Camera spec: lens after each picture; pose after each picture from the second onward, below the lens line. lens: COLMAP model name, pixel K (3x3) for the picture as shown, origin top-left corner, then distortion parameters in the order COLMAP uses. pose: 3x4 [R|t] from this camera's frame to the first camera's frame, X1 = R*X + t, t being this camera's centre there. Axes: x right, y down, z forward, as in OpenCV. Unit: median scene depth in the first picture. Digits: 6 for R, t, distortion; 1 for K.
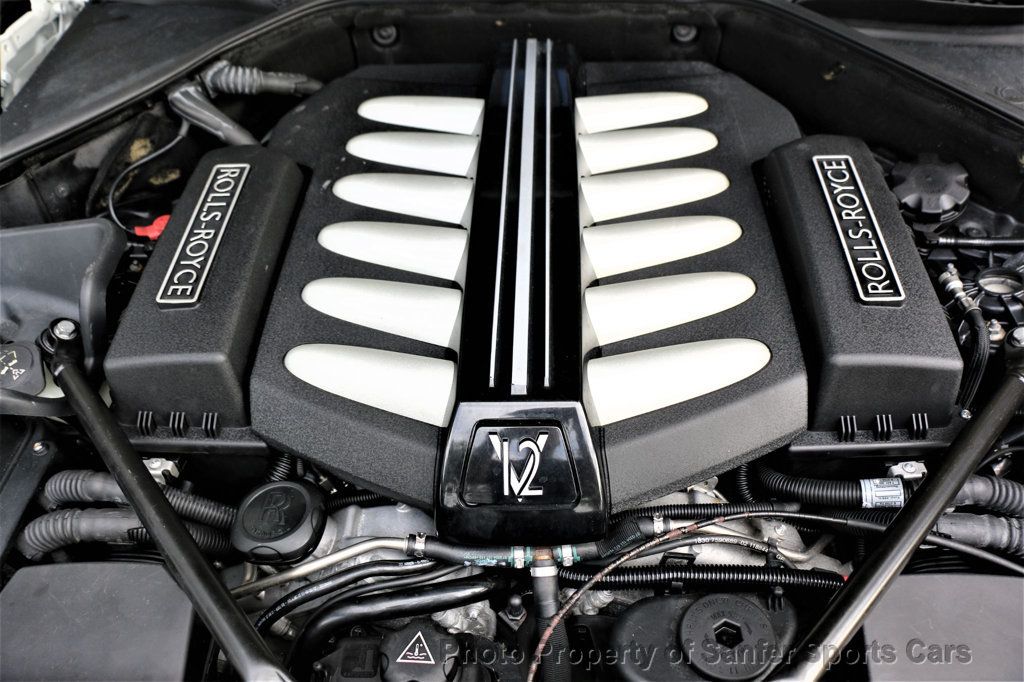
lens RADIAL K [[821.8, 0, 512.4], [0, 821.8, 342.1], [0, 0, 1]] dist [-0.112672, 0.051699]
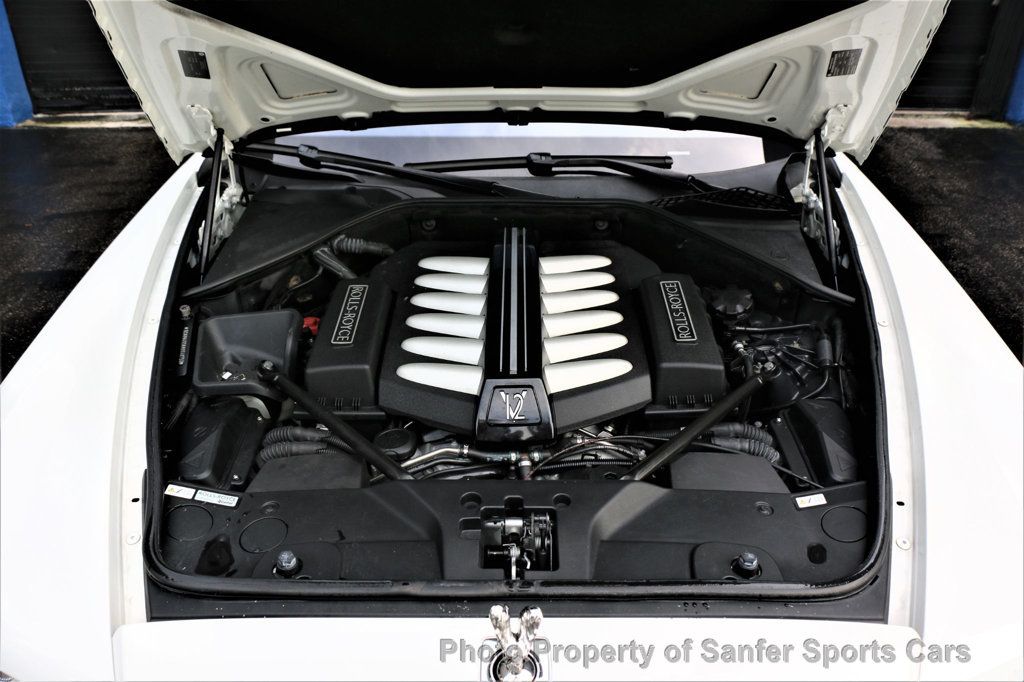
lens RADIAL K [[821.8, 0, 510.5], [0, 821.8, 339.9], [0, 0, 1]] dist [-0.112672, 0.051699]
pose [[0.999394, 0.006522, 0.034179, -0.052238], [0.001926, 0.970398, -0.241502, 0.348482], [-0.034742, 0.241422, 0.969798, -0.796731]]
